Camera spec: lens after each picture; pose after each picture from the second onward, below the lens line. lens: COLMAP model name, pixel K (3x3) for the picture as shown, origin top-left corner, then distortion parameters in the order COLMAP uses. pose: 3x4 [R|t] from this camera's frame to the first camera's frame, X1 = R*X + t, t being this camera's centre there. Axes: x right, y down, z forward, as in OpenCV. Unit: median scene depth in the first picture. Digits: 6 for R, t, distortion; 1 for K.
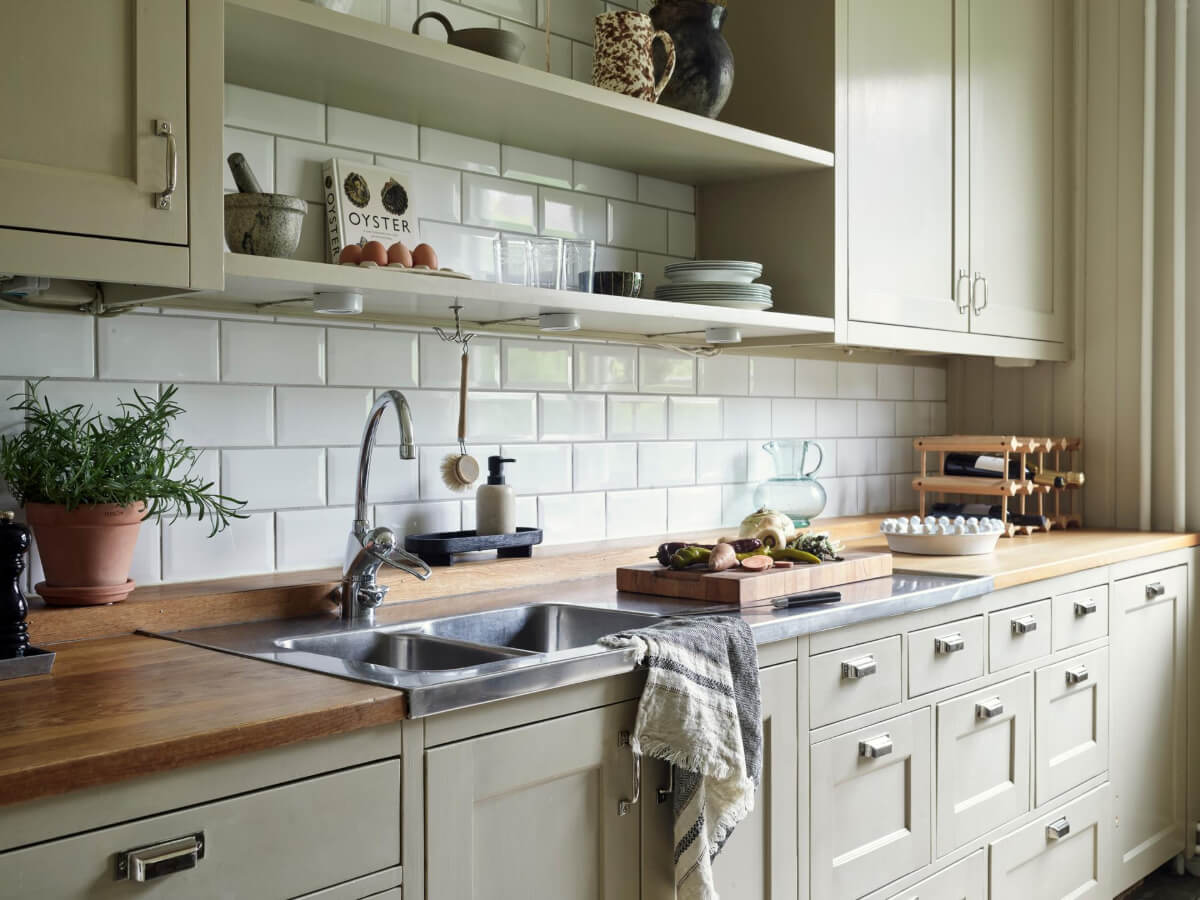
lens RADIAL K [[1306.0, 0, 686.5], [0, 1306.0, 433.4], [0, 0, 1]] dist [-0.027013, -0.022862]
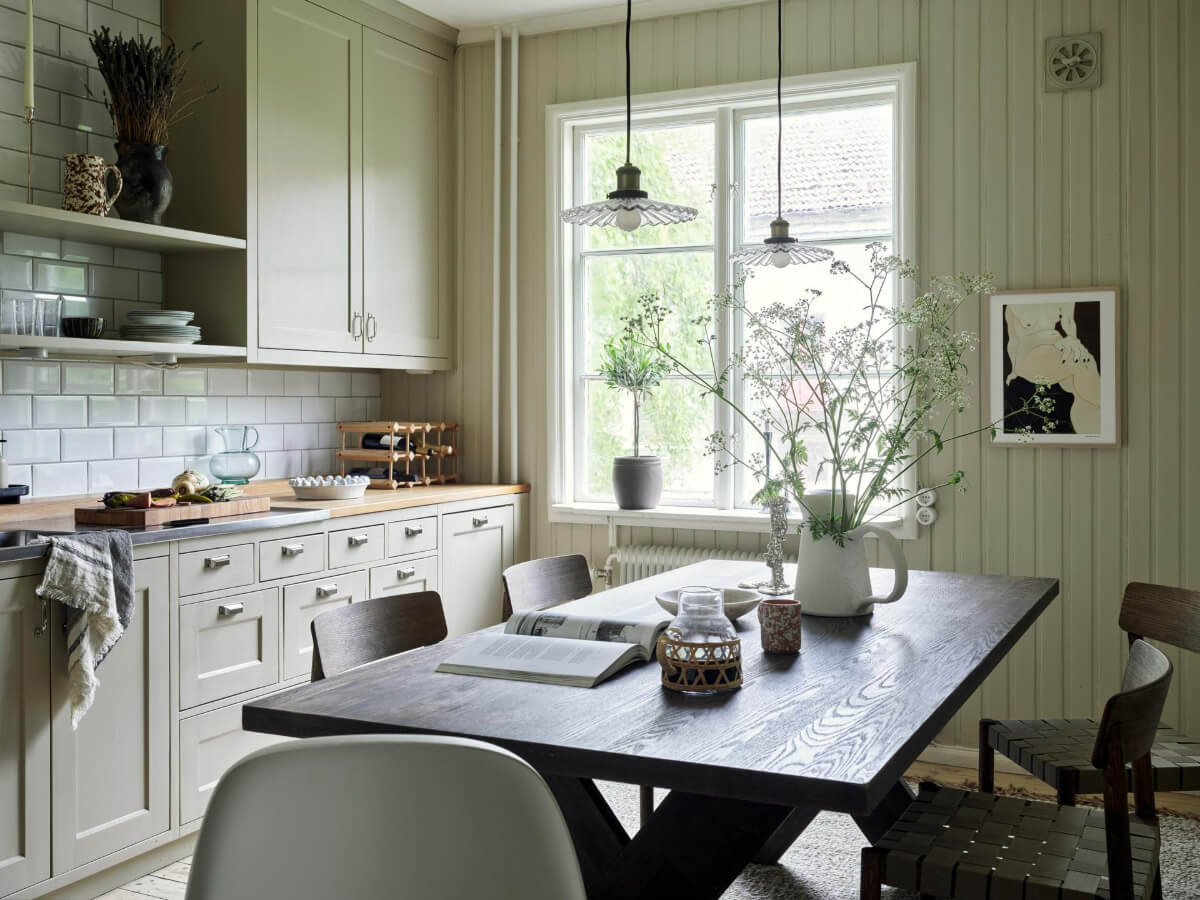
lens RADIAL K [[1125.6, 0, 589.5], [0, 1125.6, 407.0], [0, 0, 1]] dist [-0.016178, -0.003517]
pose [[0.965515, -0.001542, 0.260343, 0.203658], [0.003593, 0.999966, -0.007404, -0.007715], [-0.260323, 0.008084, 0.965488, -0.496341]]
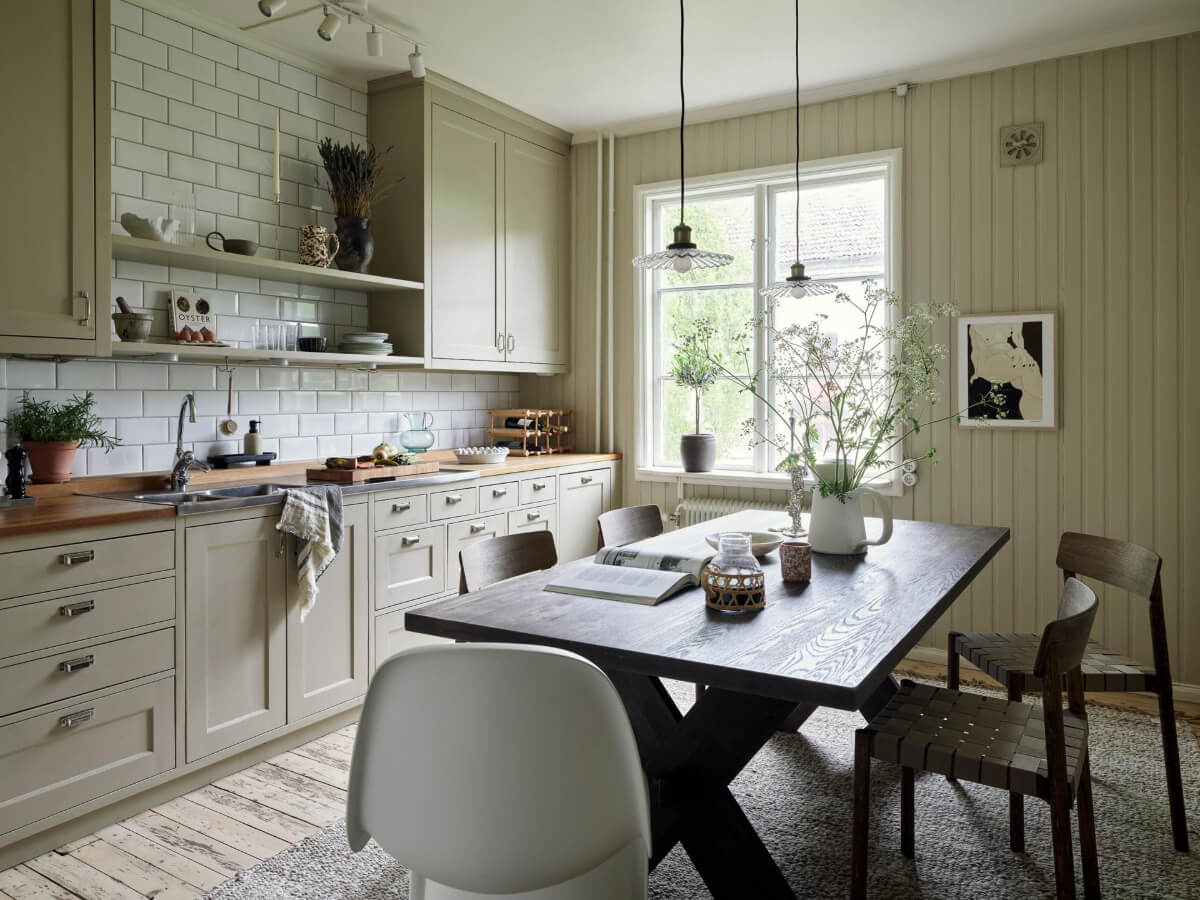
lens RADIAL K [[786.1, 0, 600.8], [0, 786.1, 397.3], [0, 0, 1]] dist [-0.011786, -0.005567]
pose [[0.984551, -0.000501, 0.175099, 0.224924], [0.002100, 0.999958, -0.008947, -0.010173], [-0.175087, 0.009176, 0.984510, -0.473499]]
